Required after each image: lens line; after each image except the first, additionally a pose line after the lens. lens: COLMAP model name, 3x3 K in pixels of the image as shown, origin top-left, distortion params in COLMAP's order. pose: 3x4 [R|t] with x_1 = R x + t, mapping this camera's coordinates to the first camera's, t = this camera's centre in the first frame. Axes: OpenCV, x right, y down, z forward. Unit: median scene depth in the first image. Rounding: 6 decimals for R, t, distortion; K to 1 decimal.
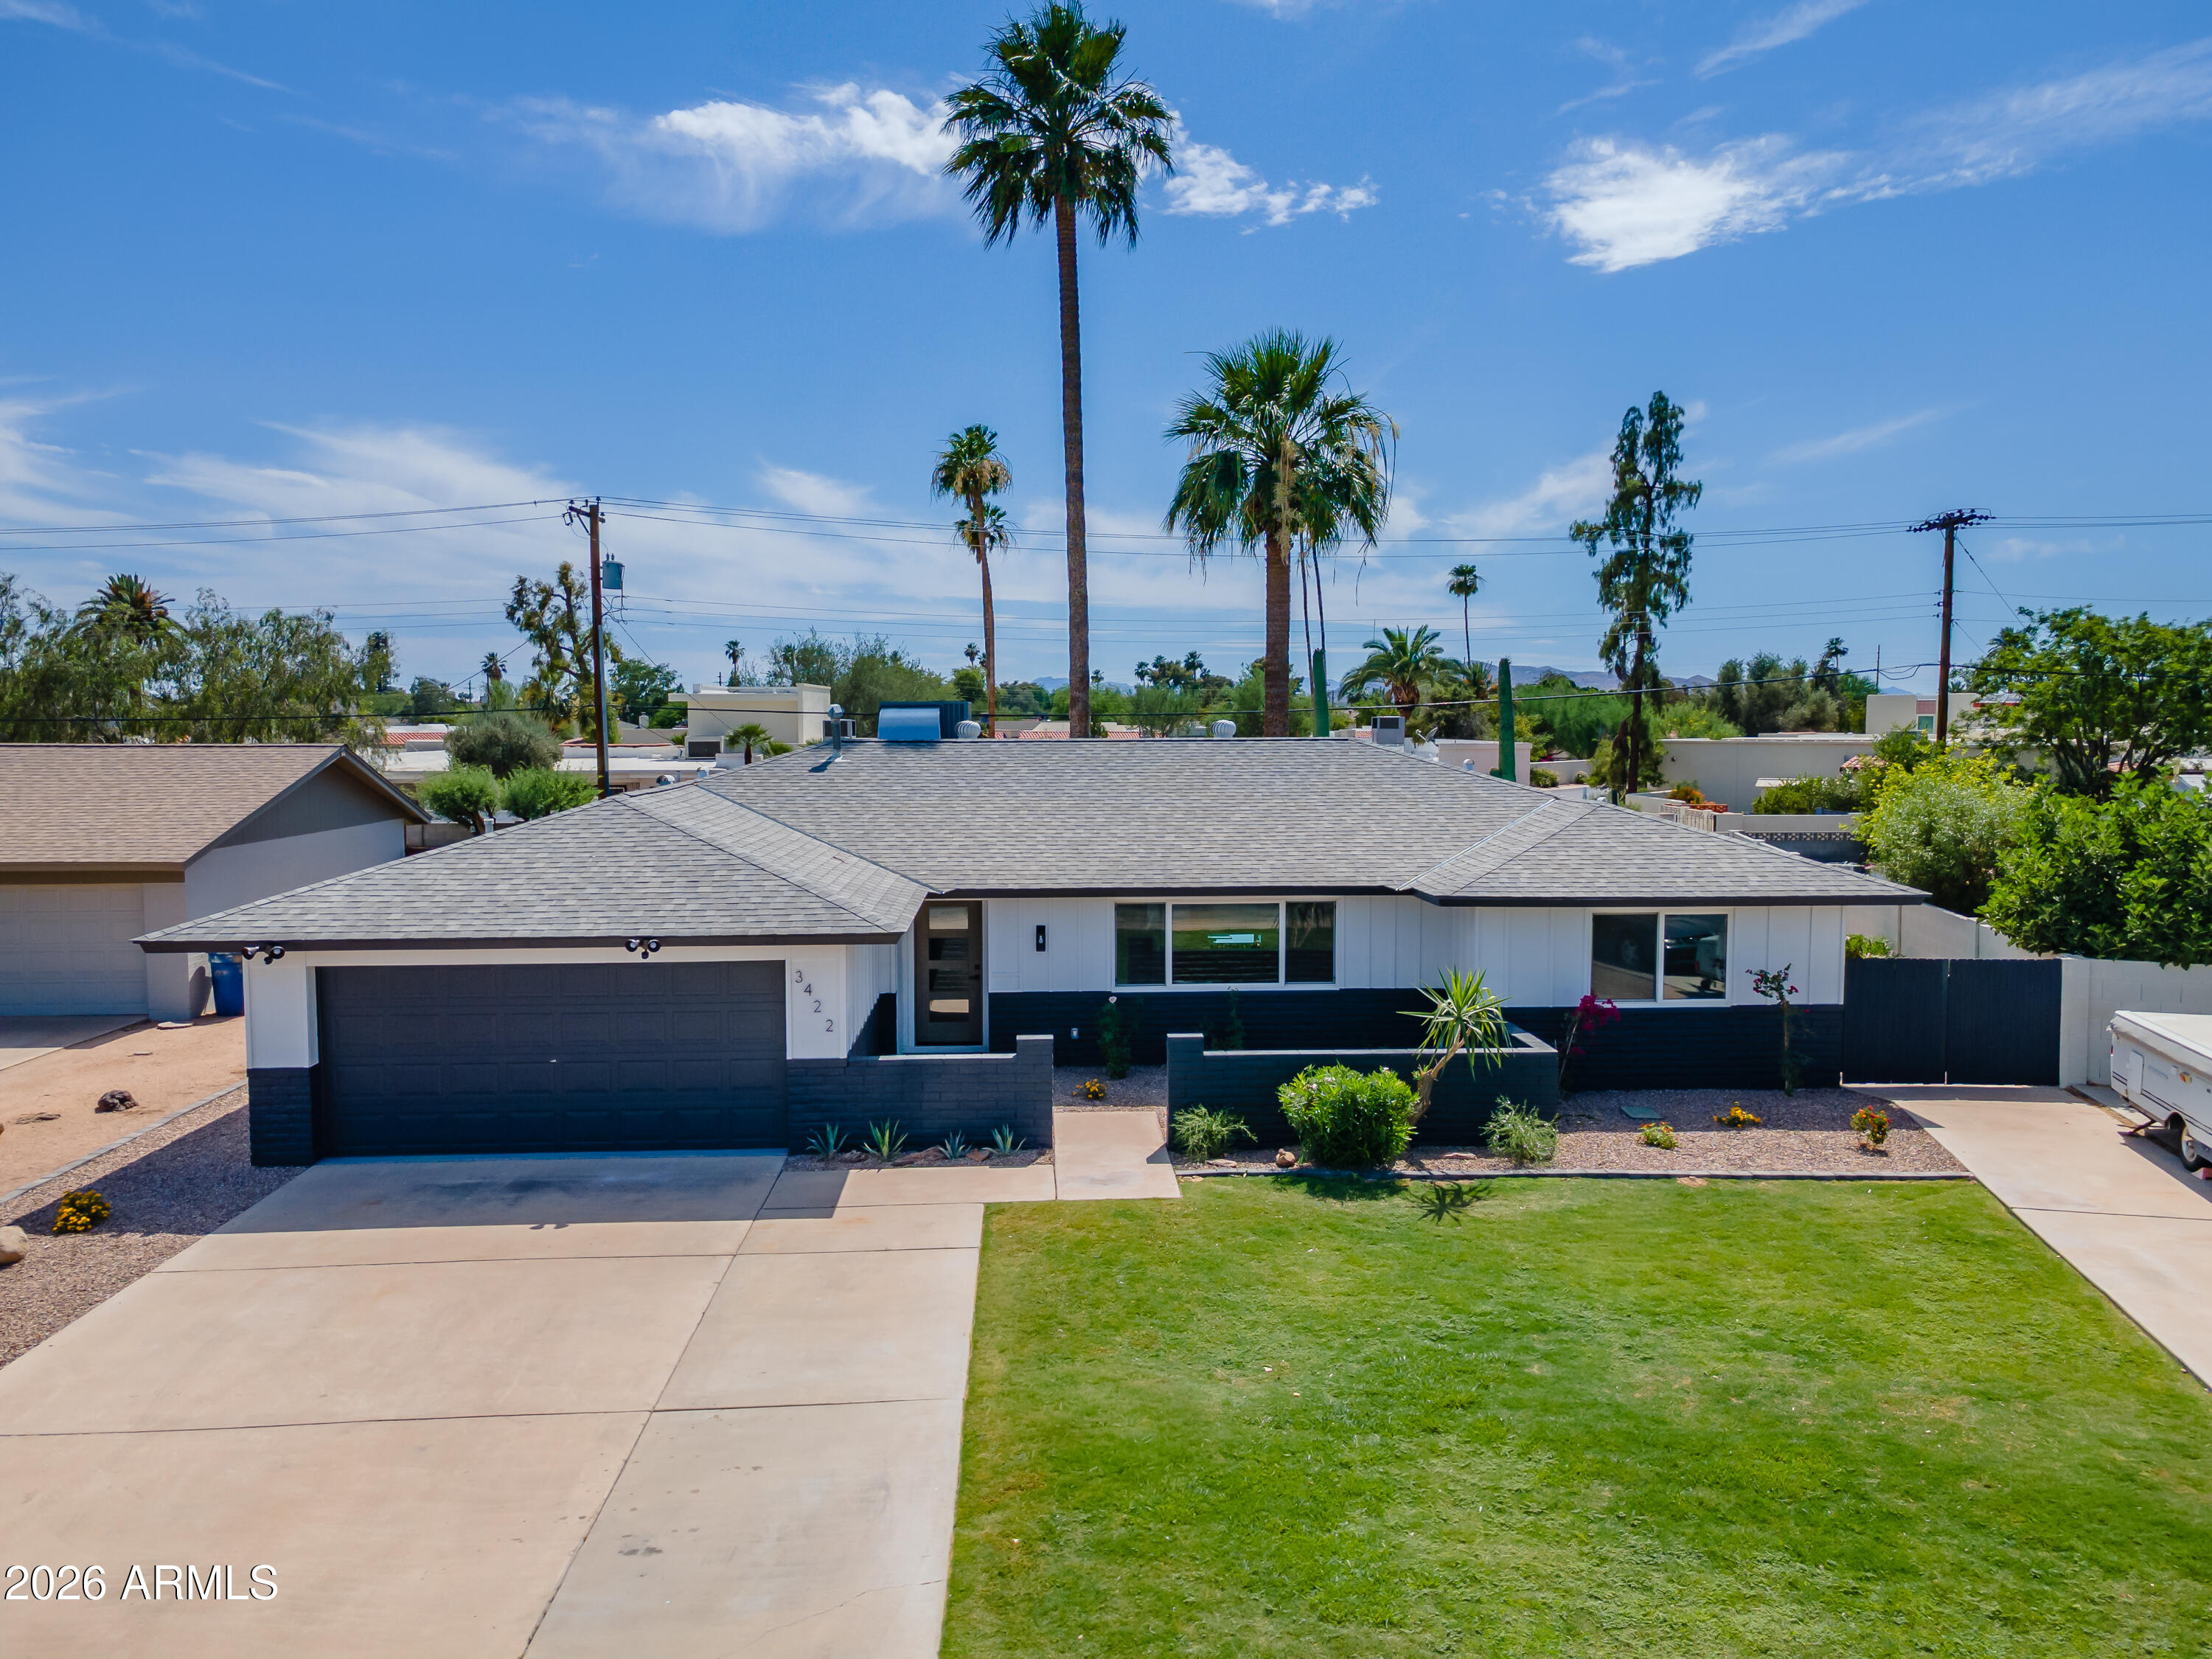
lens RADIAL K [[1604.5, 0, 1118.8], [0, 1604.5, 833.1], [0, 0, 1]] dist [0.043025, 0.011711]
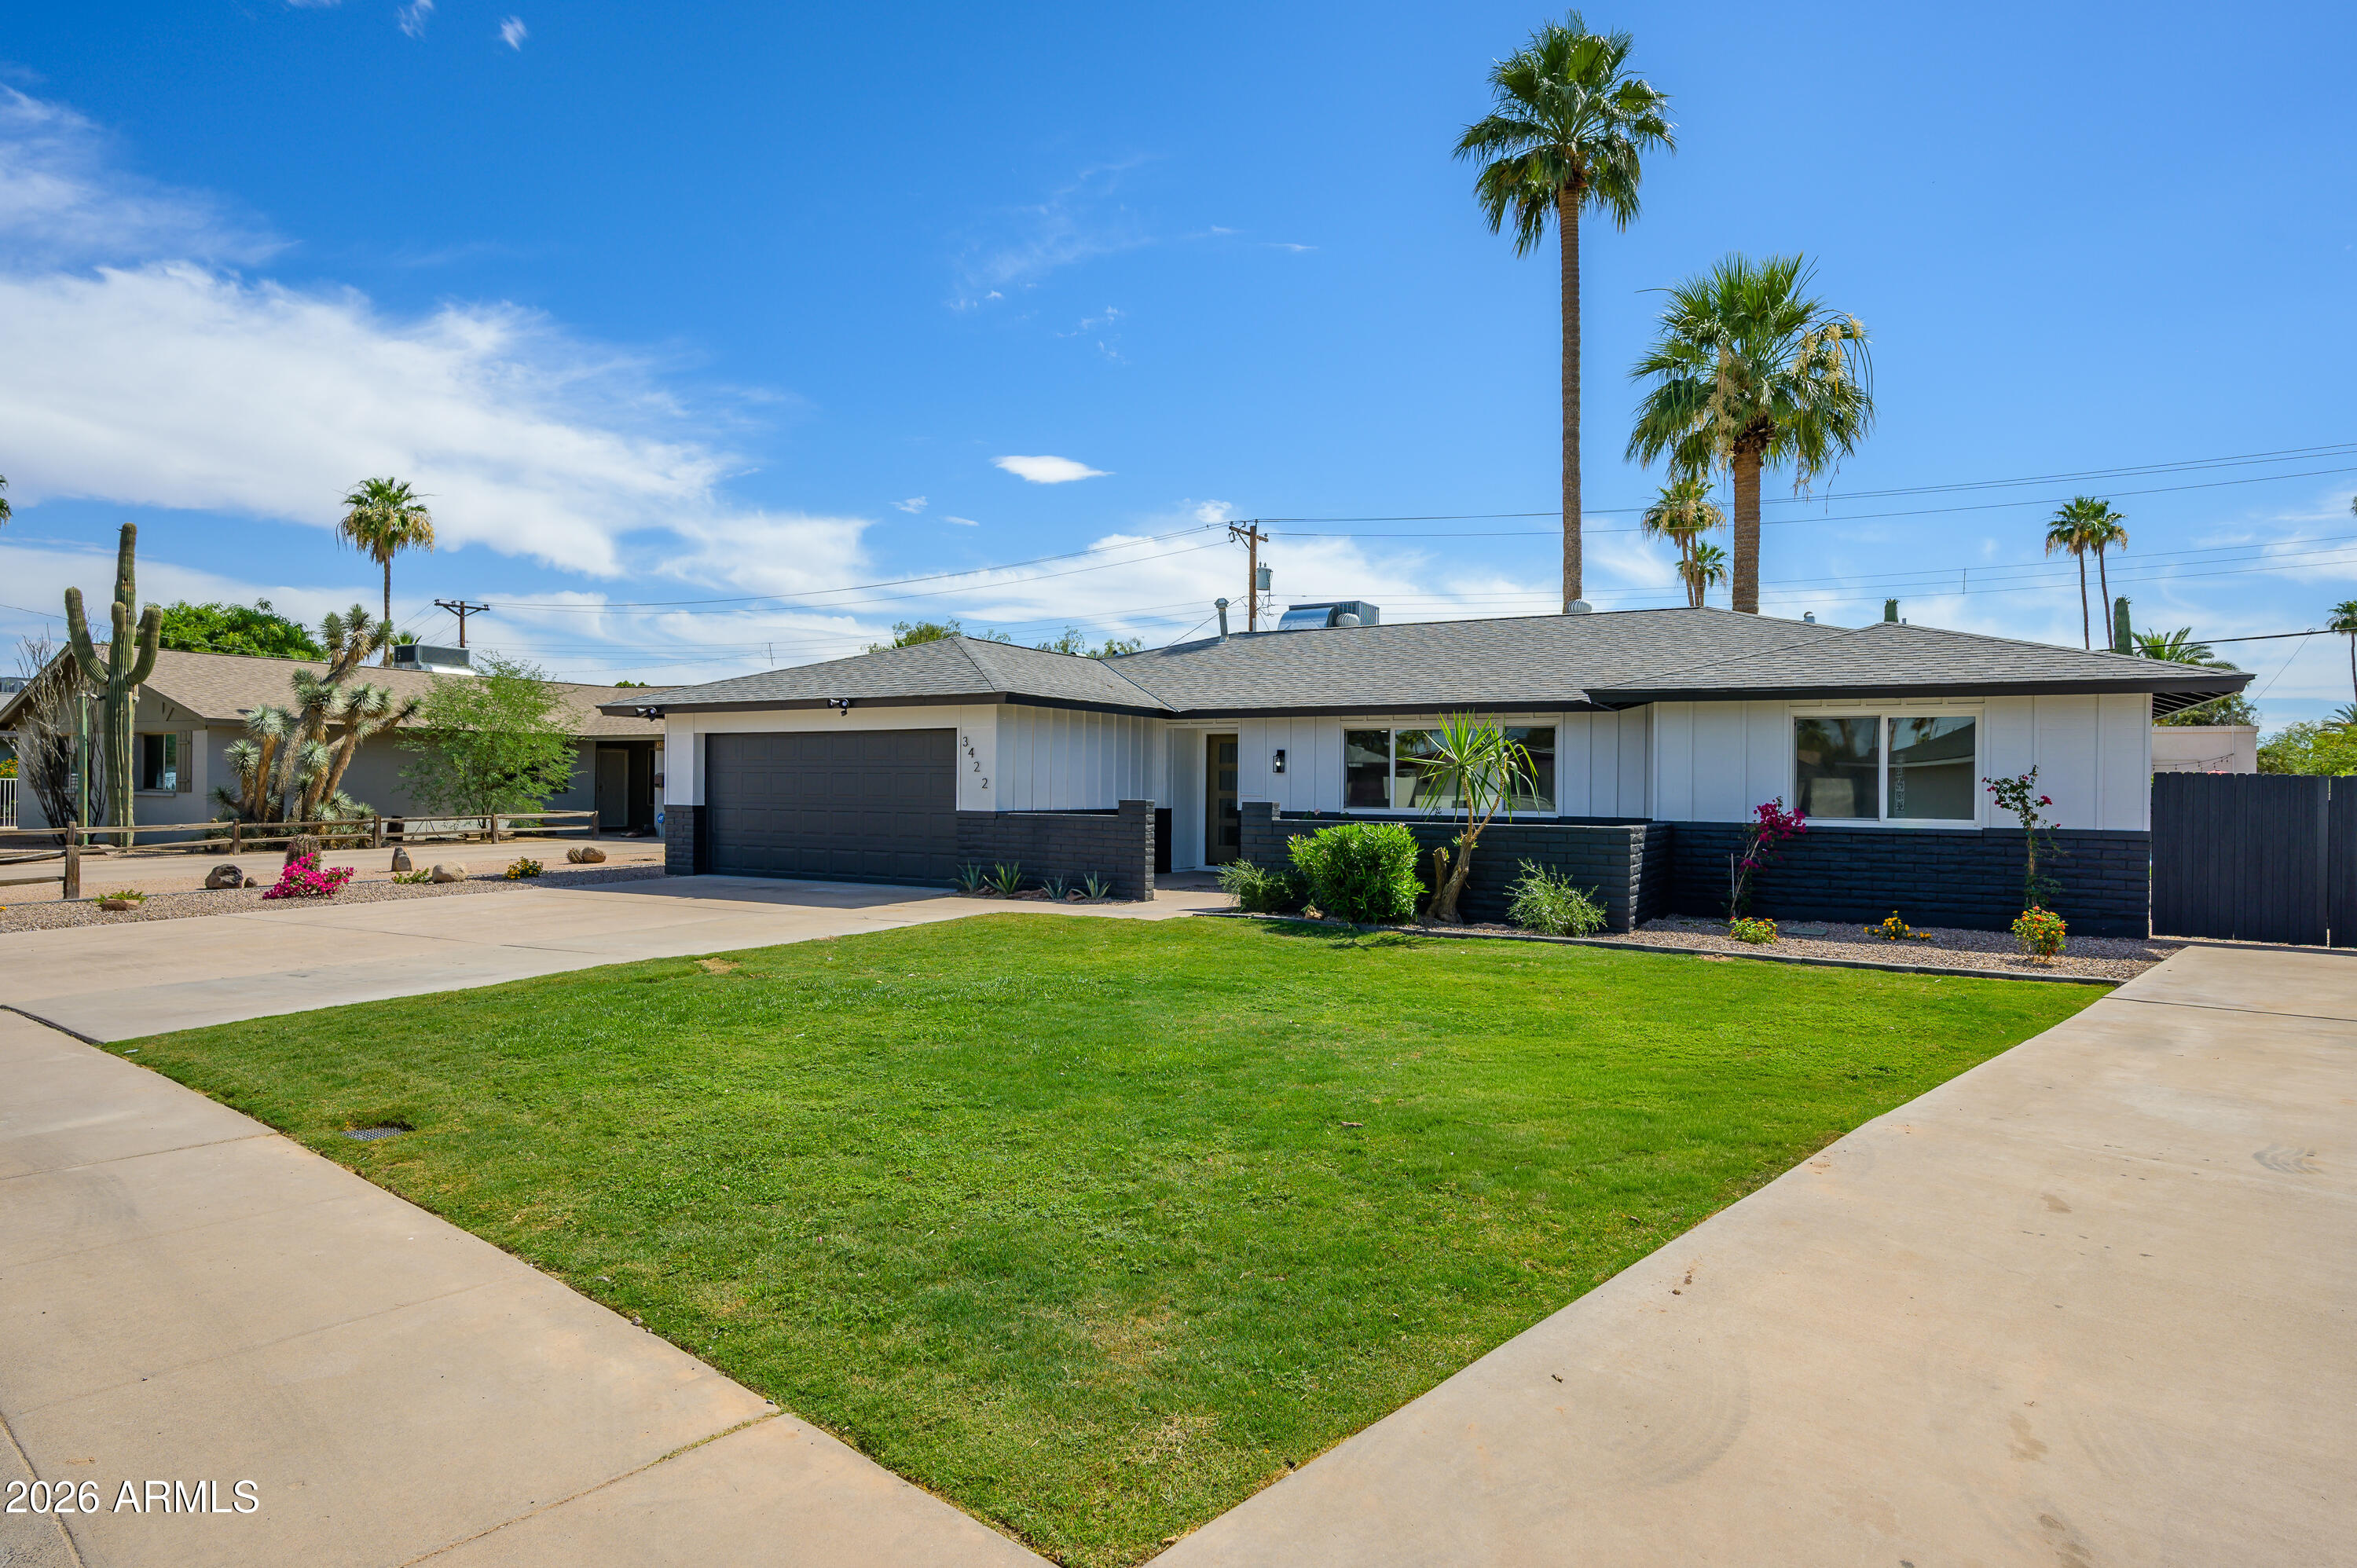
lens RADIAL K [[1306.8, 0, 1180.2], [0, 1306.8, 779.1], [0, 0, 1]] dist [0.000088, -0.001978]
pose [[0.851300, 0.008927, -0.524604, 0.447048], [-0.048568, 0.996903, -0.061849, 0.168043], [0.522427, 0.078132, 0.849097, 0.252254]]
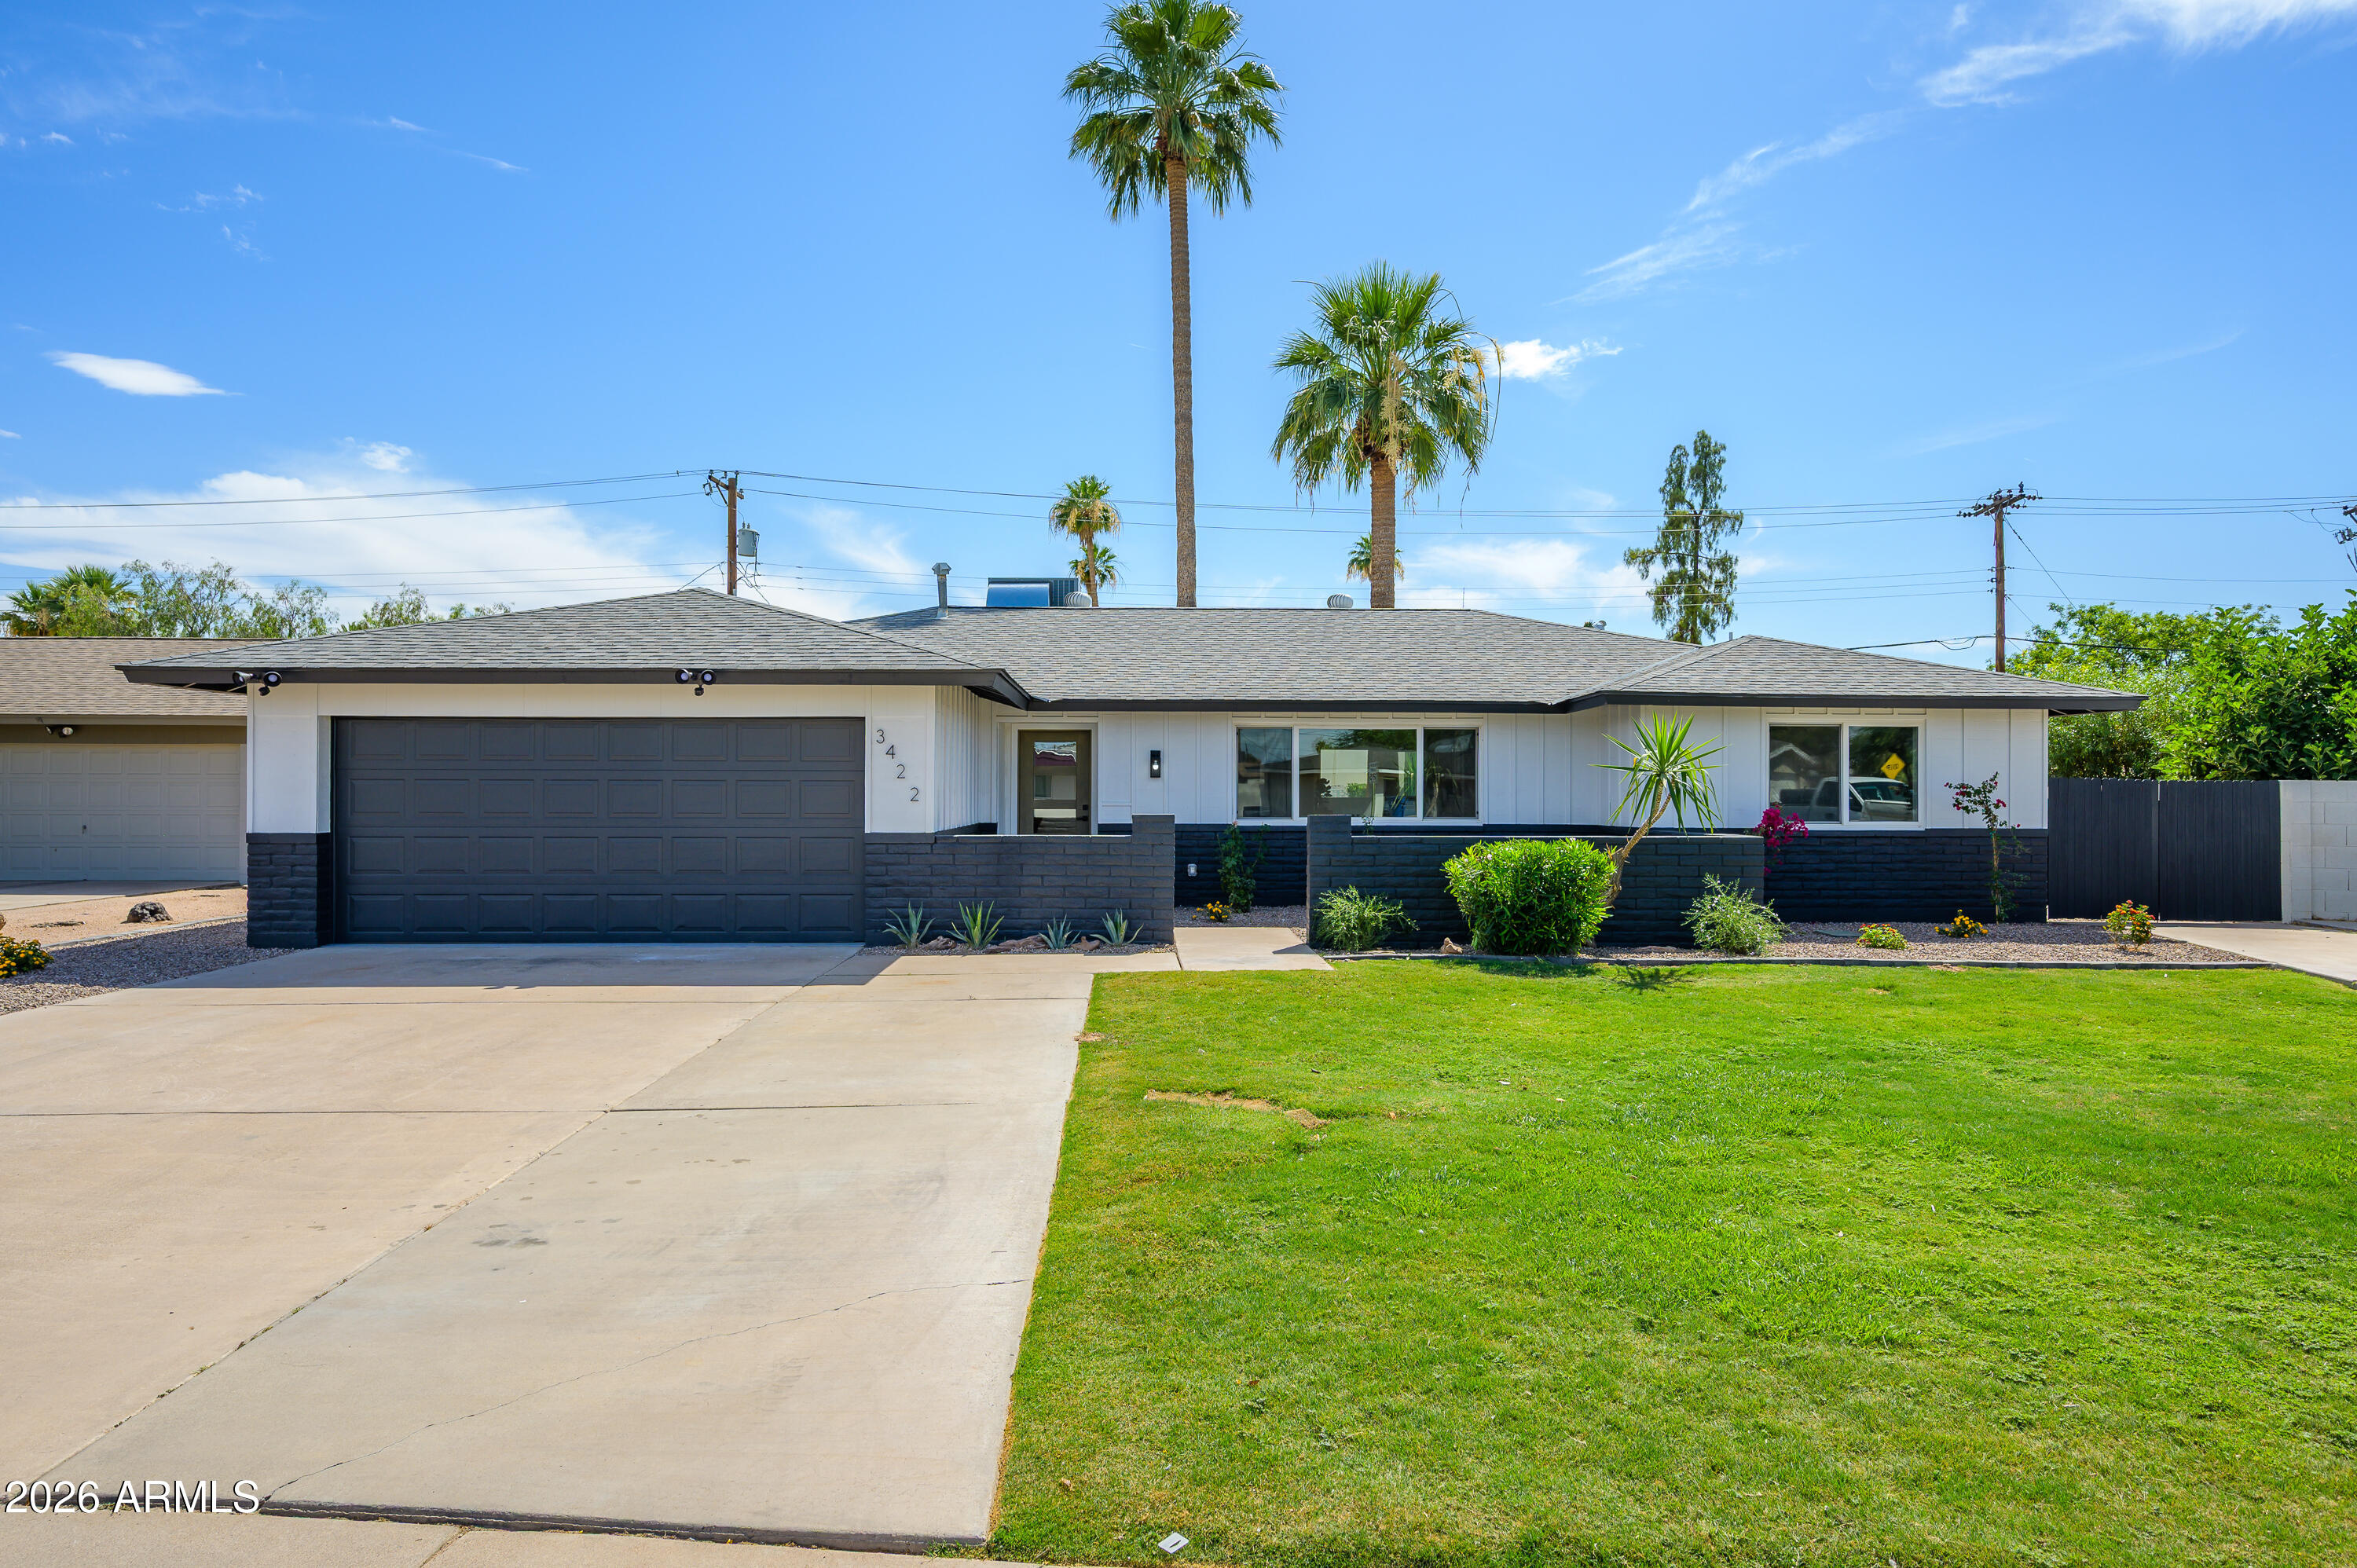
lens RADIAL K [[1384.8, 0, 1188.2], [0, 1384.8, 766.2], [0, 0, 1]] dist [0.003818, -0.006282]
pose [[0.999899, 0.005765, -0.012996, -0.024624], [-0.006872, 0.996203, -0.086787, 0.166554], [0.012446, 0.086867, 0.996142, 0.262770]]
